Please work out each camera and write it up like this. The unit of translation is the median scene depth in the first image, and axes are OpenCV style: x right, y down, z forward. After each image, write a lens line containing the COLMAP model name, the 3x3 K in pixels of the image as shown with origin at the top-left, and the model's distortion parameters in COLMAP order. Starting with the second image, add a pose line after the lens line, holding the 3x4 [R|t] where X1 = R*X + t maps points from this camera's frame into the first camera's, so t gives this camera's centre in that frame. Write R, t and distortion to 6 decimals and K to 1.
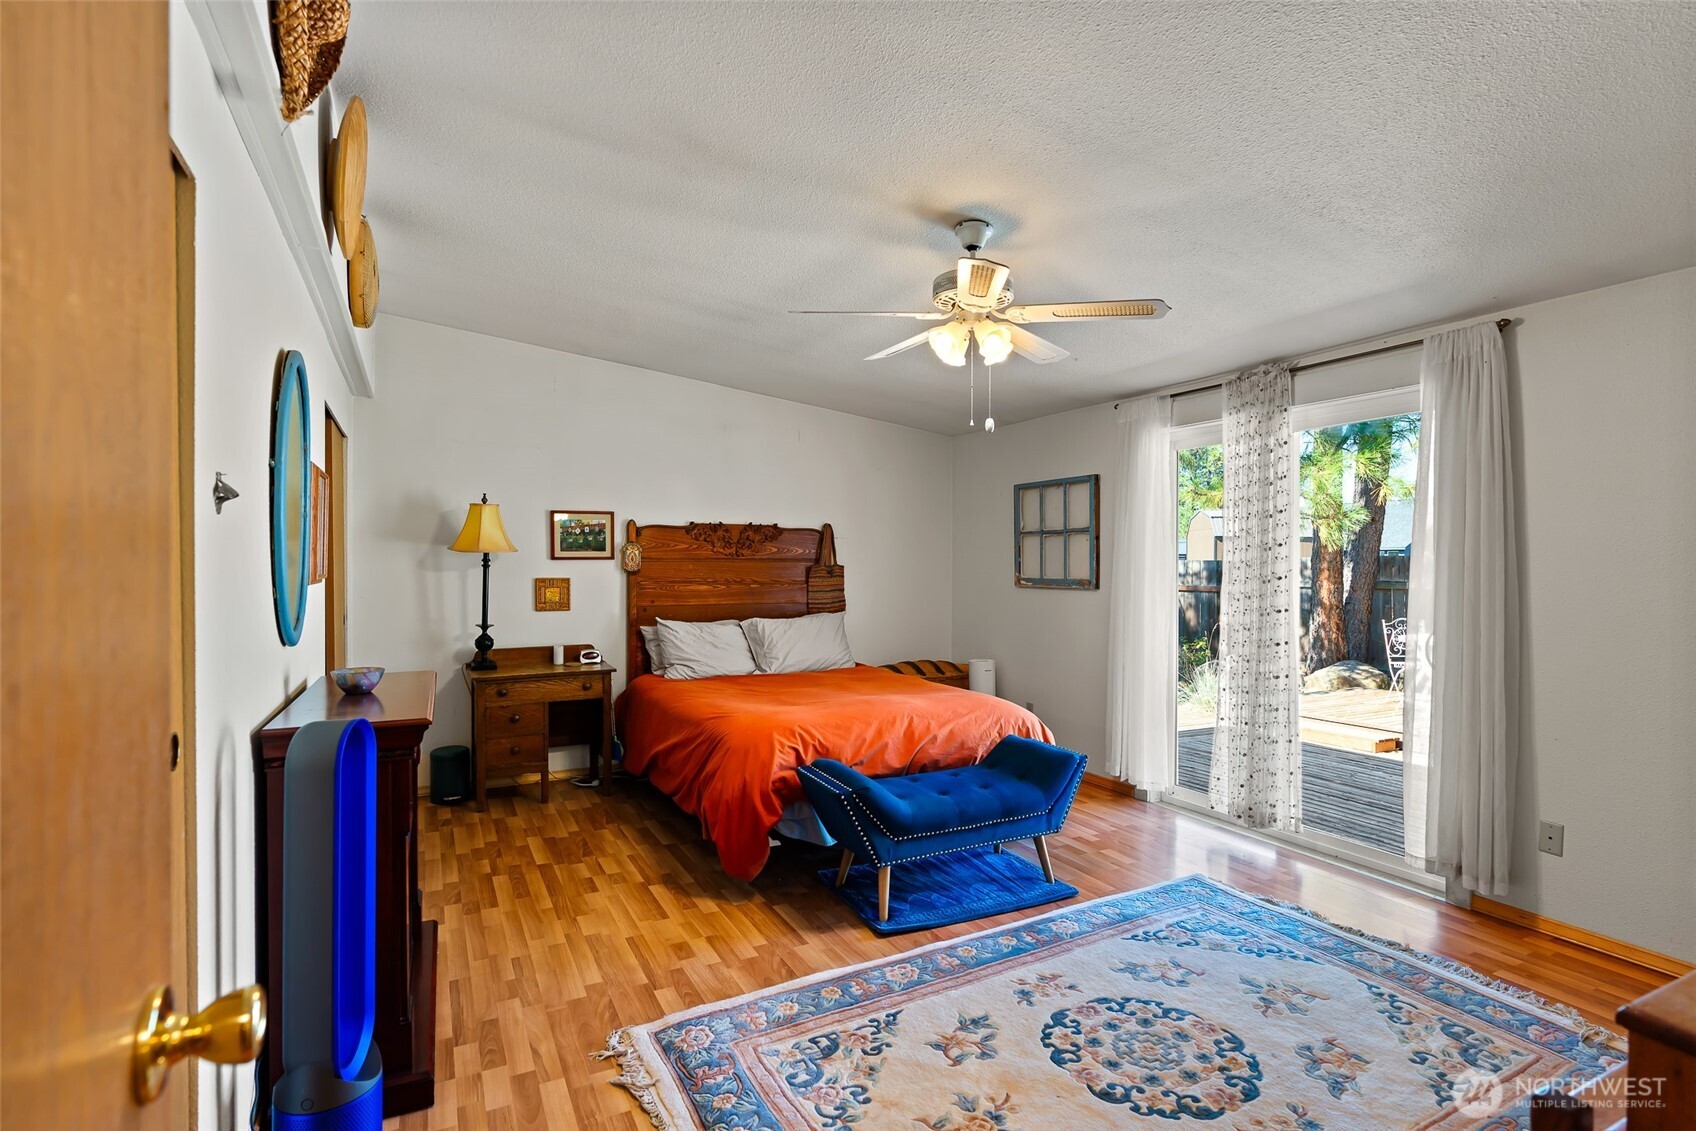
lens RADIAL K [[829.4, 0, 849.5], [0, 829.4, 567.9], [0, 0, 1]] dist [-0.008805, 0.000878]
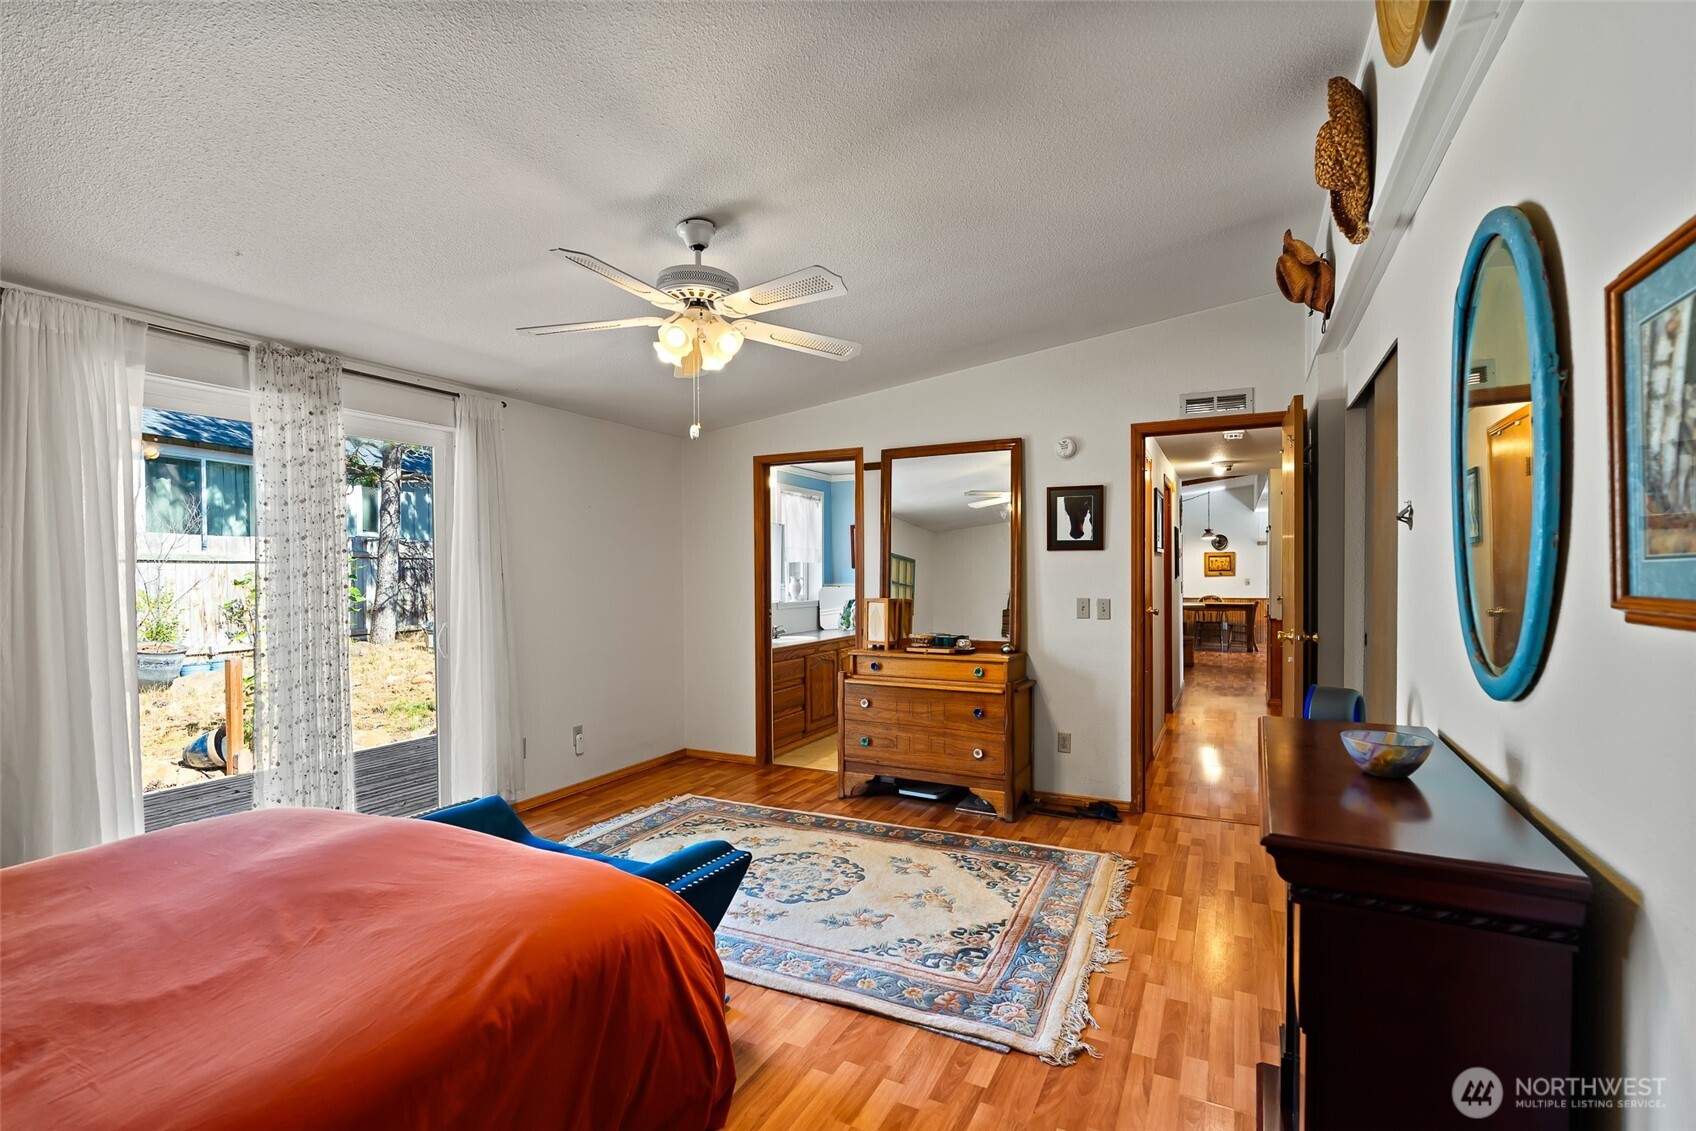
lens RADIAL K [[772.7, 0, 847.4], [0, 772.7, 577.6], [0, 0, 1]] dist [-0.007717, -0.000256]
pose [[-0.588703, -0.005922, 0.808327, -0.602041], [0.008951, 0.999864, 0.013844, -0.005341], [-0.808300, 0.015385, -0.588570, 1.214790]]
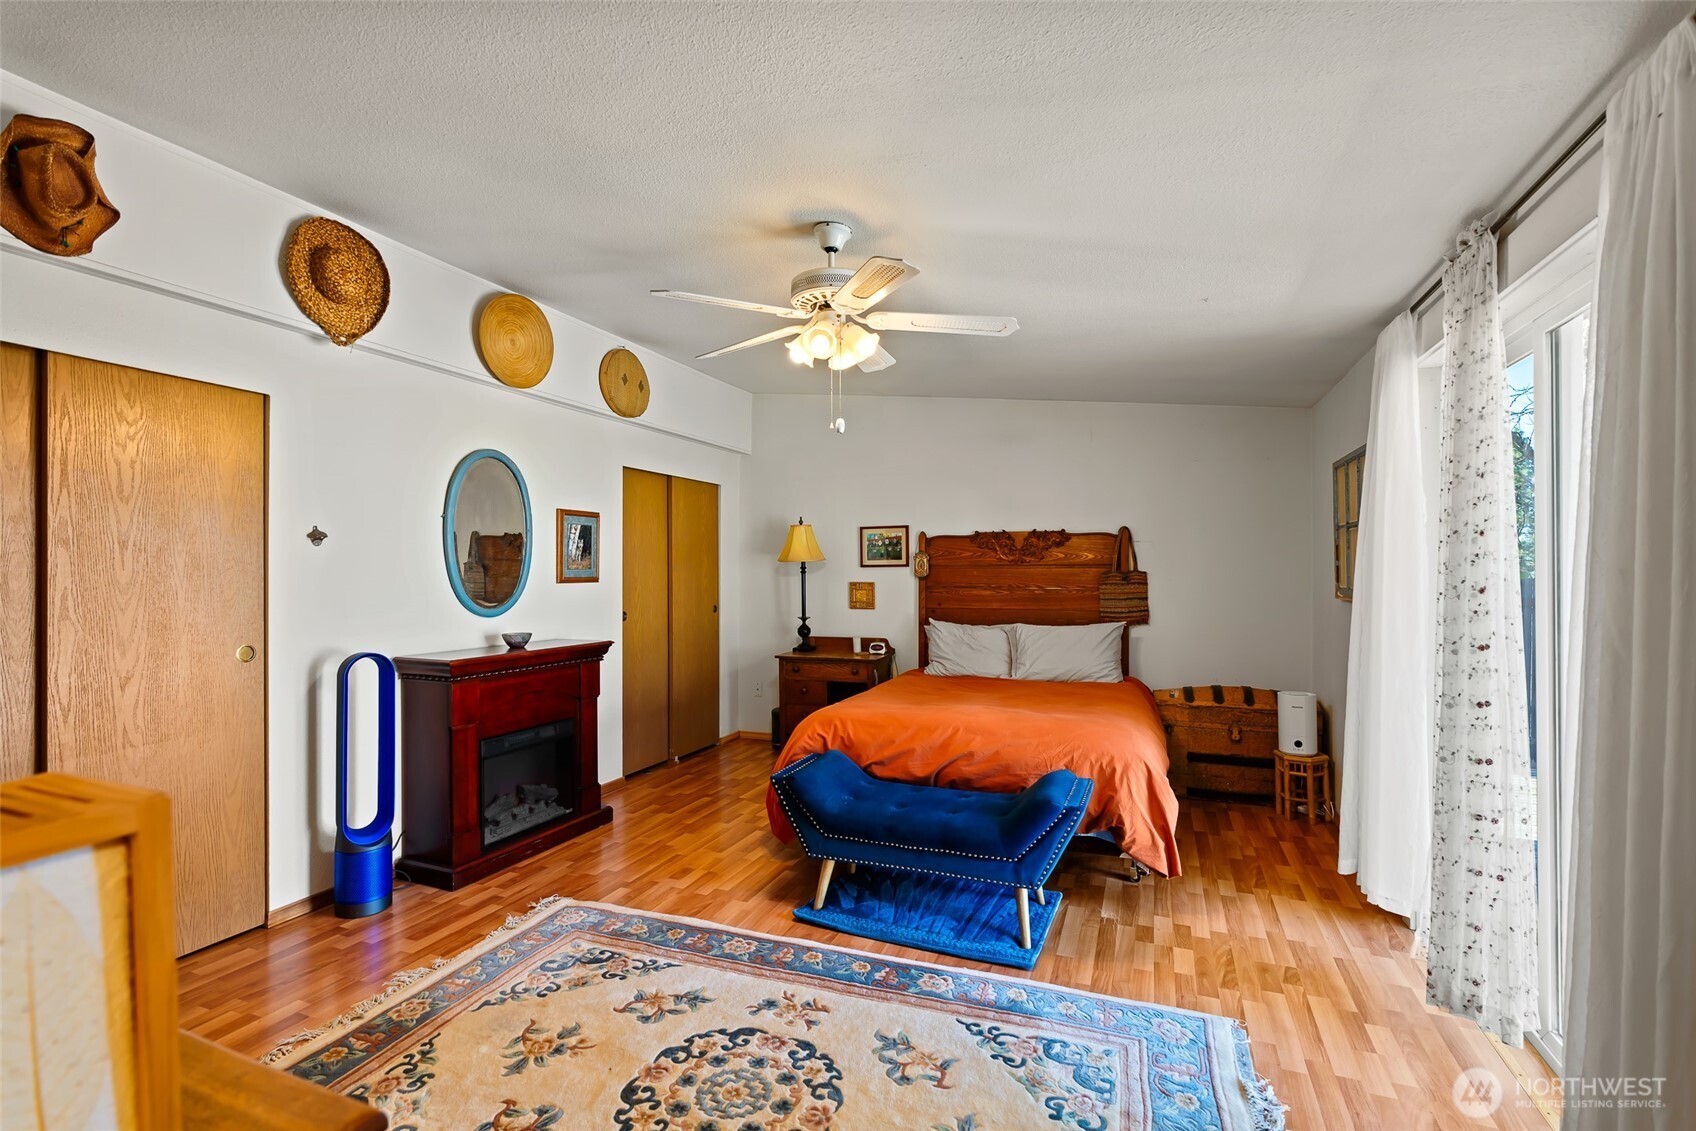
lens RADIAL K [[772.7, 0, 844.9], [0, 772.7, 568.5], [0, 0, 1]] dist [-0.007717, -0.000256]
pose [[0.646098, -0.005286, -0.763236, 0.746598], [-0.002449, 0.999957, -0.008999, 0.003724], [0.763250, 0.007683, 0.646057, 0.363607]]
